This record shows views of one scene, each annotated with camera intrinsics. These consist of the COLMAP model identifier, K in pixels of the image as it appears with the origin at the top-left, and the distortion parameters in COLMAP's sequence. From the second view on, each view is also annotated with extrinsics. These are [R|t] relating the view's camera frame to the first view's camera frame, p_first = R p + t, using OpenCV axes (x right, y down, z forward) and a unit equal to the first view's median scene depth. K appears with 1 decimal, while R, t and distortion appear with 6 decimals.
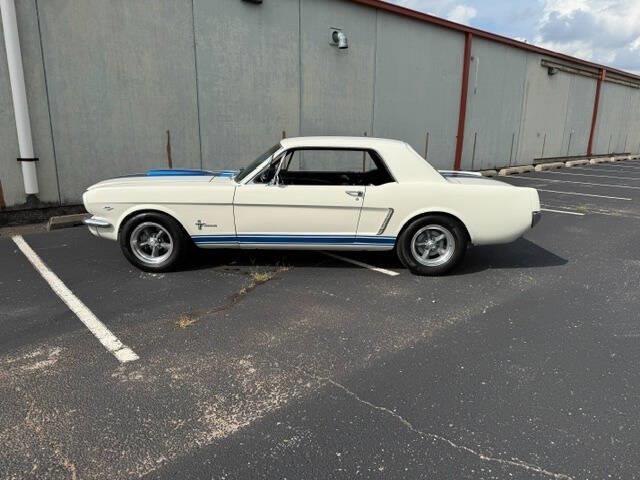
lens RADIAL K [[453.0, 0, 318.1], [0, 453.0, 242.2], [0, 0, 1]] dist [0.040290, -0.050538]
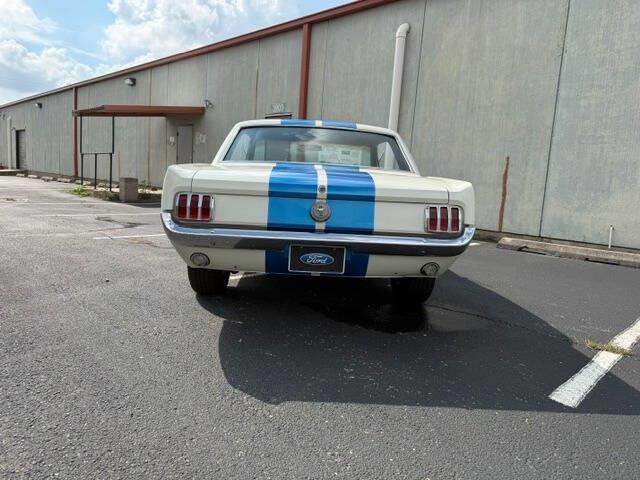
lens RADIAL K [[453.0, 0, 322.8], [0, 453.0, 235.9], [0, 0, 1]] dist [0.040290, -0.050538]
pose [[0.071633, 0.120556, -0.990119, 0.988110], [-0.293711, 0.951205, 0.094569, -0.136977], [0.953207, 0.284034, 0.103546, 1.094048]]
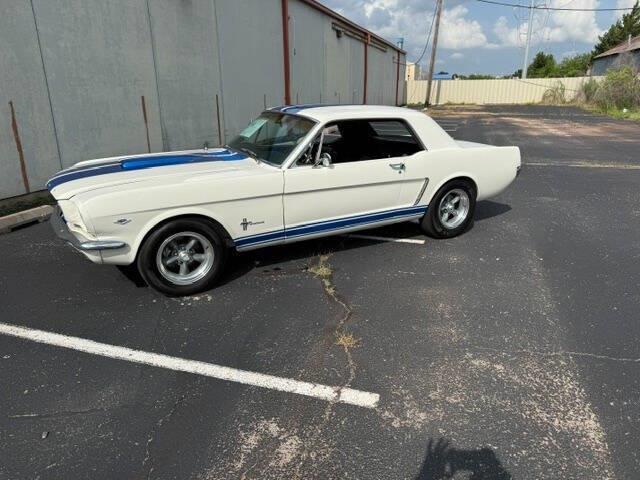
lens RADIAL K [[453.0, 0, 324.5], [0, 453.0, 240.8], [0, 0, 1]] dist [0.040290, -0.050538]
pose [[0.856270, -0.176877, 0.485299, -0.529326], [0.136583, 0.983634, 0.117515, -0.083319], [-0.498143, -0.034341, 0.866415, 0.223653]]
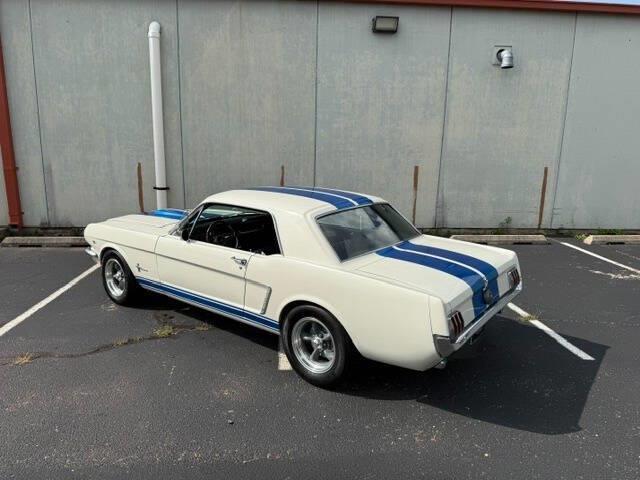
lens RADIAL K [[453.0, 0, 316.2], [0, 453.0, 237.5], [0, 0, 1]] dist [0.040290, -0.050538]
pose [[0.803338, 0.121120, -0.583077, 0.663313], [-0.149760, 0.988722, -0.000950, -0.165744], [0.576386, 0.088085, 0.812416, 0.369778]]
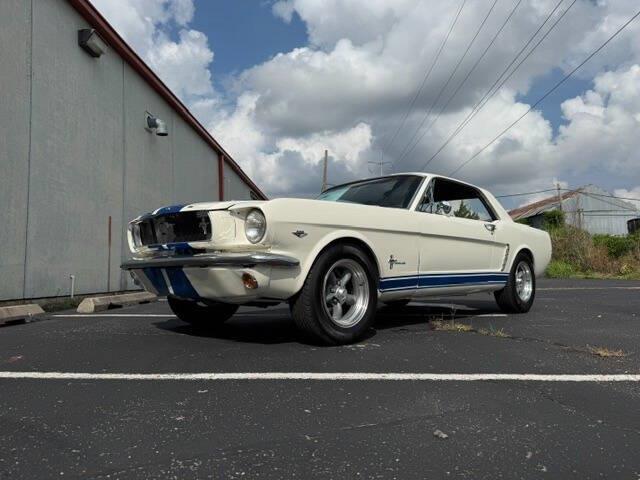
lens RADIAL K [[453.0, 0, 319.8], [0, 453.0, 244.0], [0, 0, 1]] dist [0.040290, -0.050538]
pose [[0.690171, 0.027667, 0.723117, -0.830738], [0.191349, 0.956724, -0.219236, 0.065843], [-0.697889, 0.289678, 0.655009, 0.604014]]
